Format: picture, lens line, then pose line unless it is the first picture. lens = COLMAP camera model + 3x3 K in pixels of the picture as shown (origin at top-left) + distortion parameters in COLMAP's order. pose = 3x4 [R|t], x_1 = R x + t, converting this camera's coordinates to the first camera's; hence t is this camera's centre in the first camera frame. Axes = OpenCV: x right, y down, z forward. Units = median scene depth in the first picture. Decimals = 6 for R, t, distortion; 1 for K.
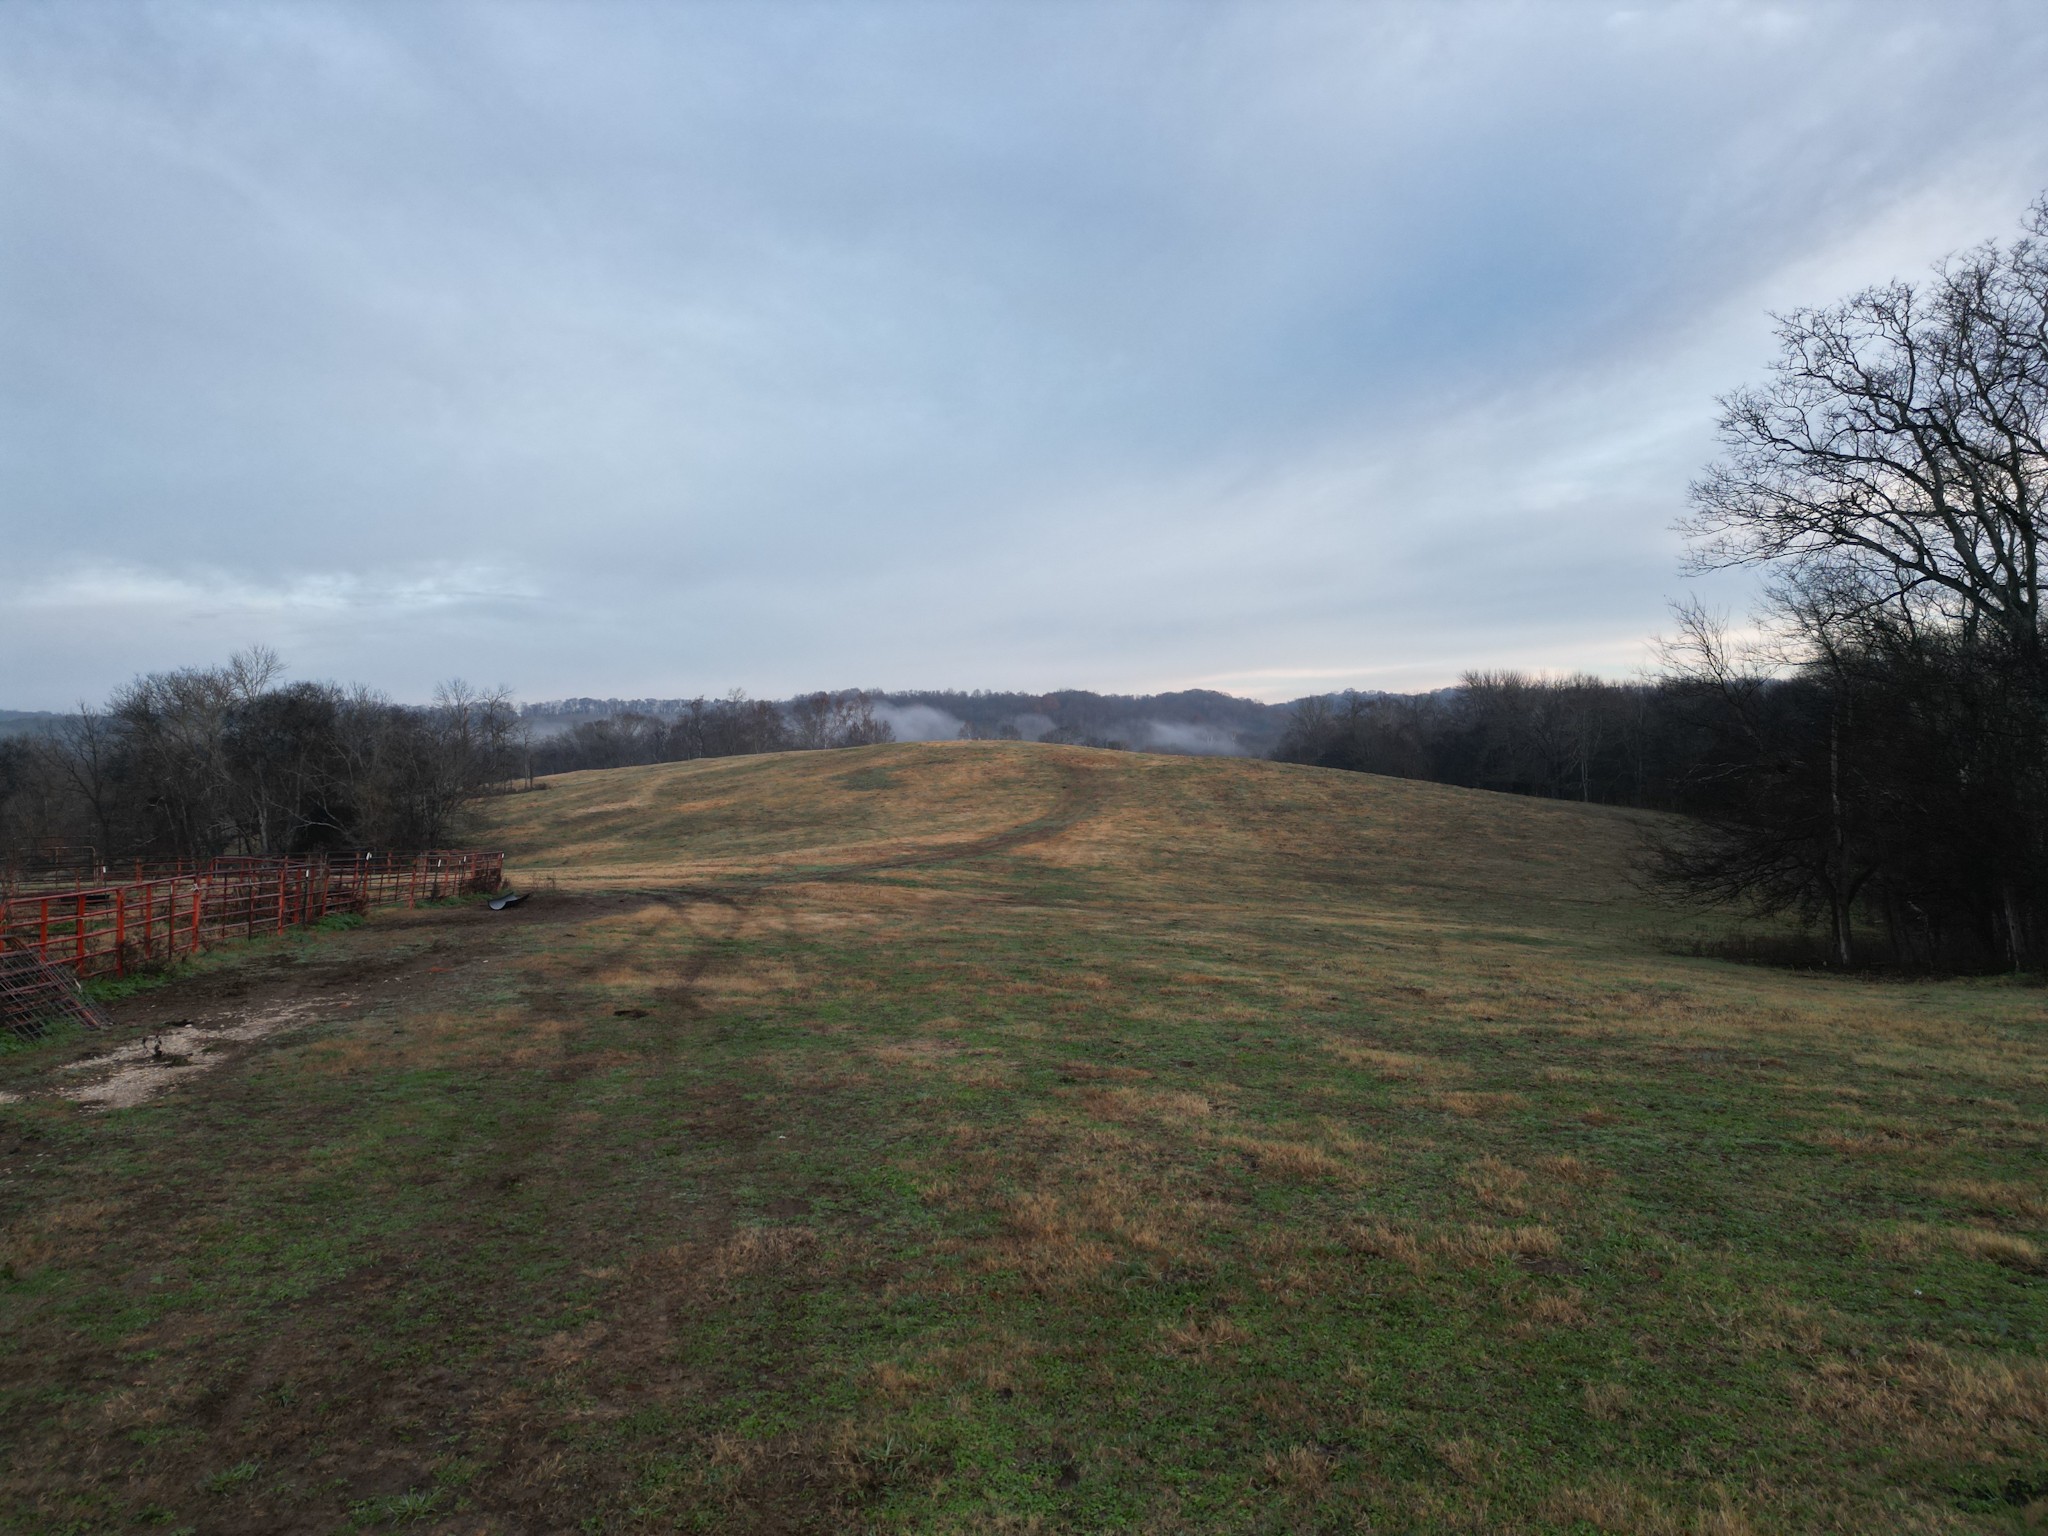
lens RADIAL K [[1449.0, 0, 1036.2], [0, 1449.0, 771.8], [0, 0, 1]] dist [0.152802, -0.183826]
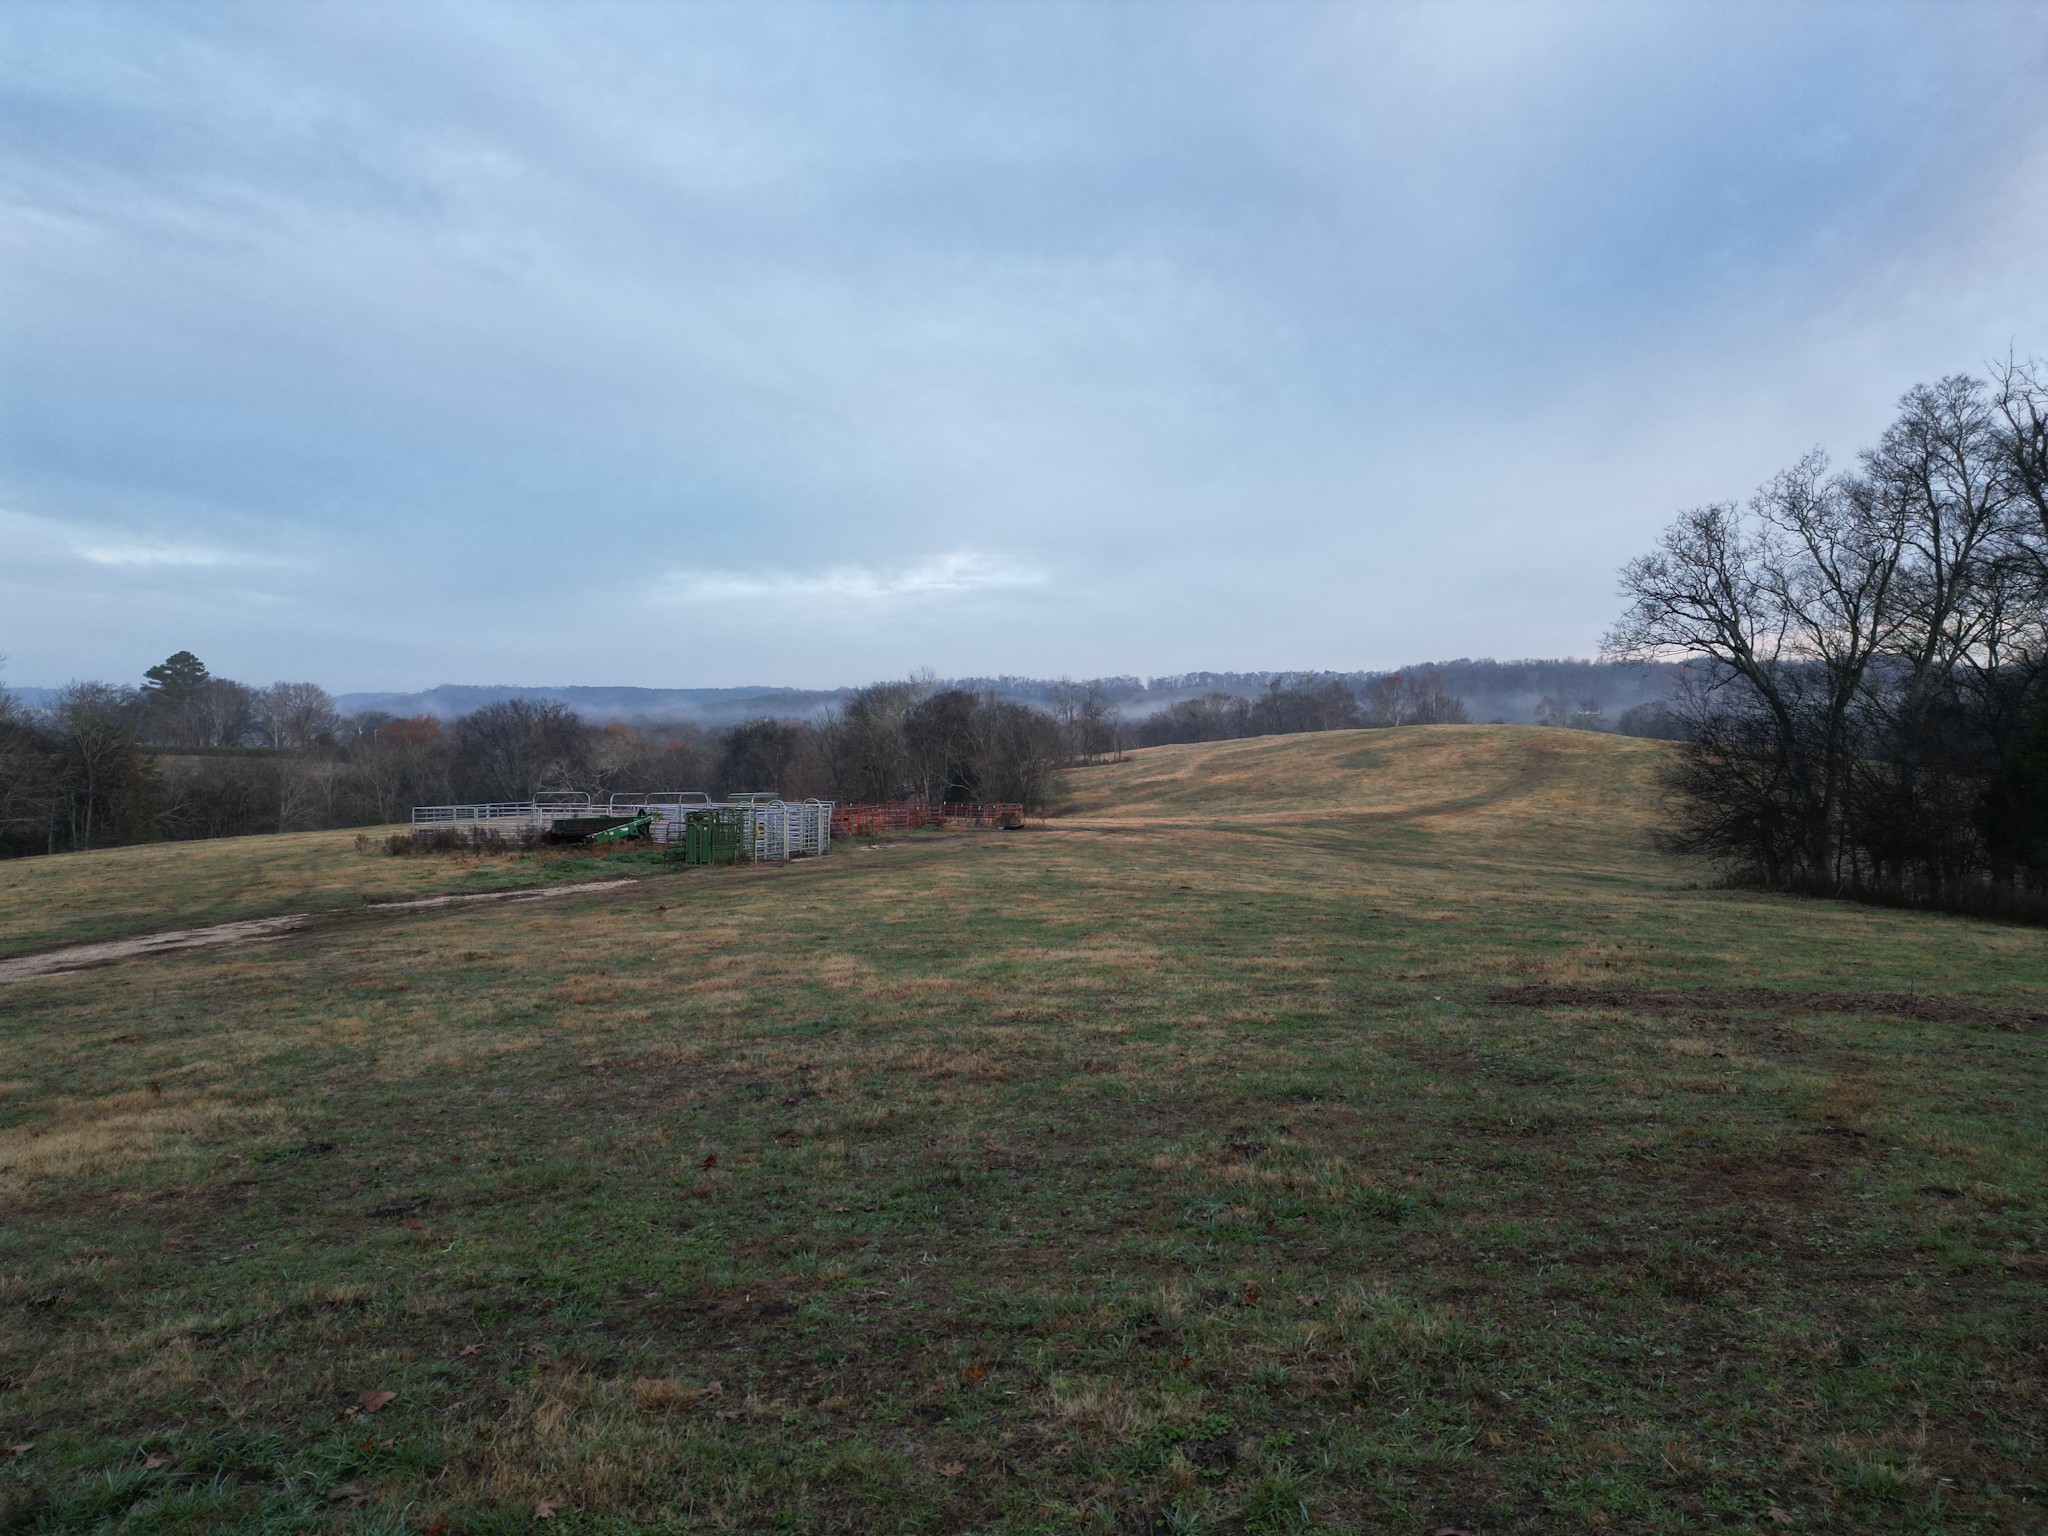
lens RADIAL K [[1449.0, 0, 1036.2], [0, 1449.0, 771.8], [0, 0, 1]] dist [0.152802, -0.183826]
pose [[0.914352, 0.019729, -0.404440, 0.123837], [-0.011272, 0.999665, 0.023282, -0.009500], [0.404764, -0.016729, 0.914268, -0.209785]]
